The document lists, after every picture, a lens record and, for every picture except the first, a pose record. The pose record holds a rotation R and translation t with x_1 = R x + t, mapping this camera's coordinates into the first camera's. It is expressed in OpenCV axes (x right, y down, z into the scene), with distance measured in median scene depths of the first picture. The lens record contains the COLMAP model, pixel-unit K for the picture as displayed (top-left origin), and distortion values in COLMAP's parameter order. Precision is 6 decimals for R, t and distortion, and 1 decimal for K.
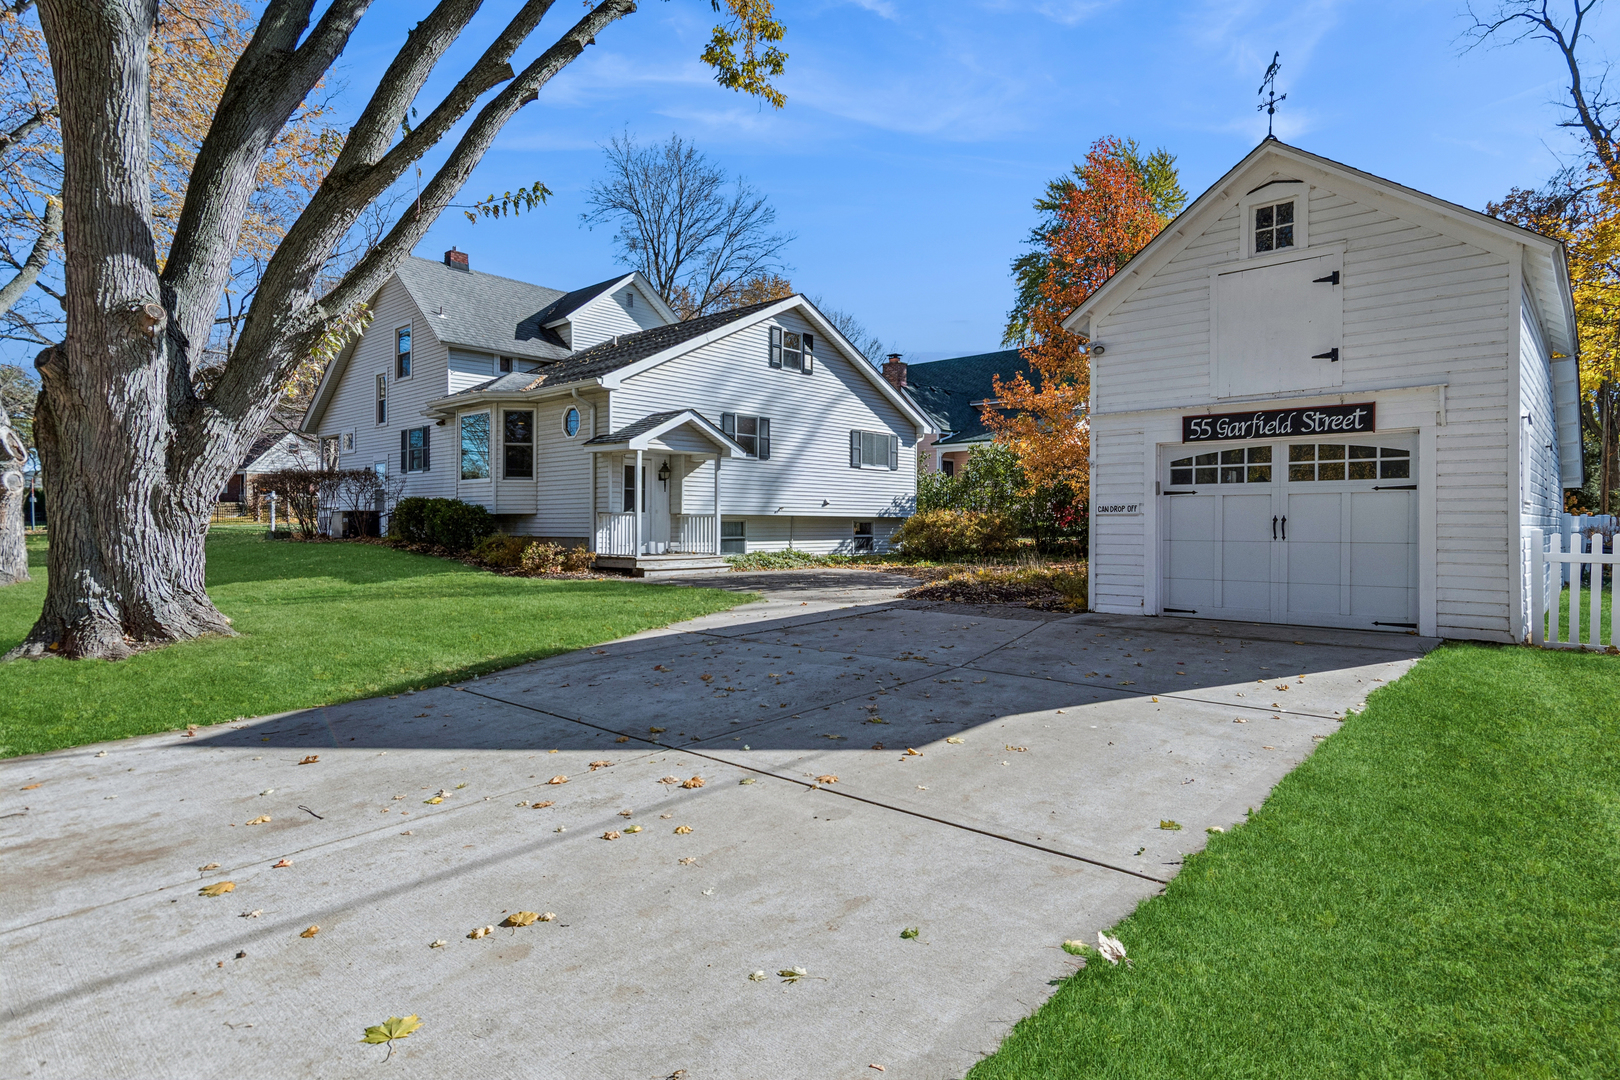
lens RADIAL K [[870.6, 0, 812.6], [0, 870.6, 534.0], [0, 0, 1]] dist [0.011782, 0.000341]
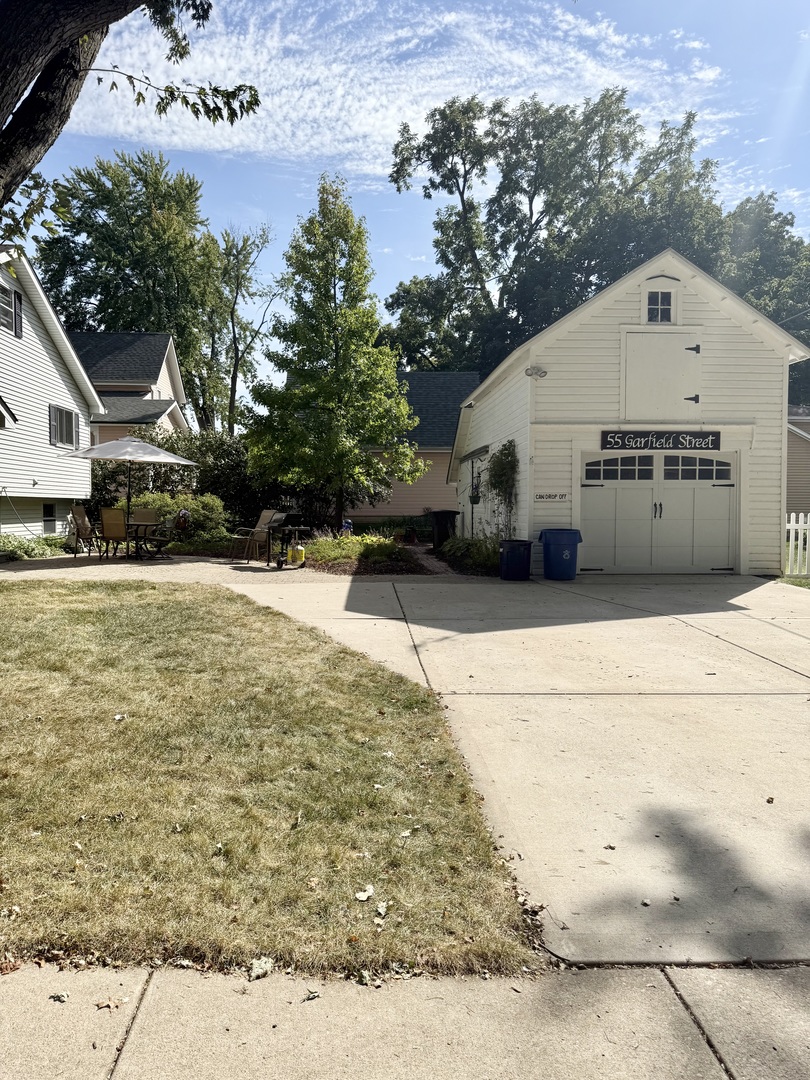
lens RADIAL K [[771.0, 0, 402.3], [0, 771.0, 540.3], [0, 0, 1]] dist [0.008283, -0.000699]
pose [[0.715445, -0.040751, 0.697480, -0.704529], [0.010634, 0.998817, 0.047448, -0.023612], [-0.698589, -0.026529, 0.715032, 0.358937]]
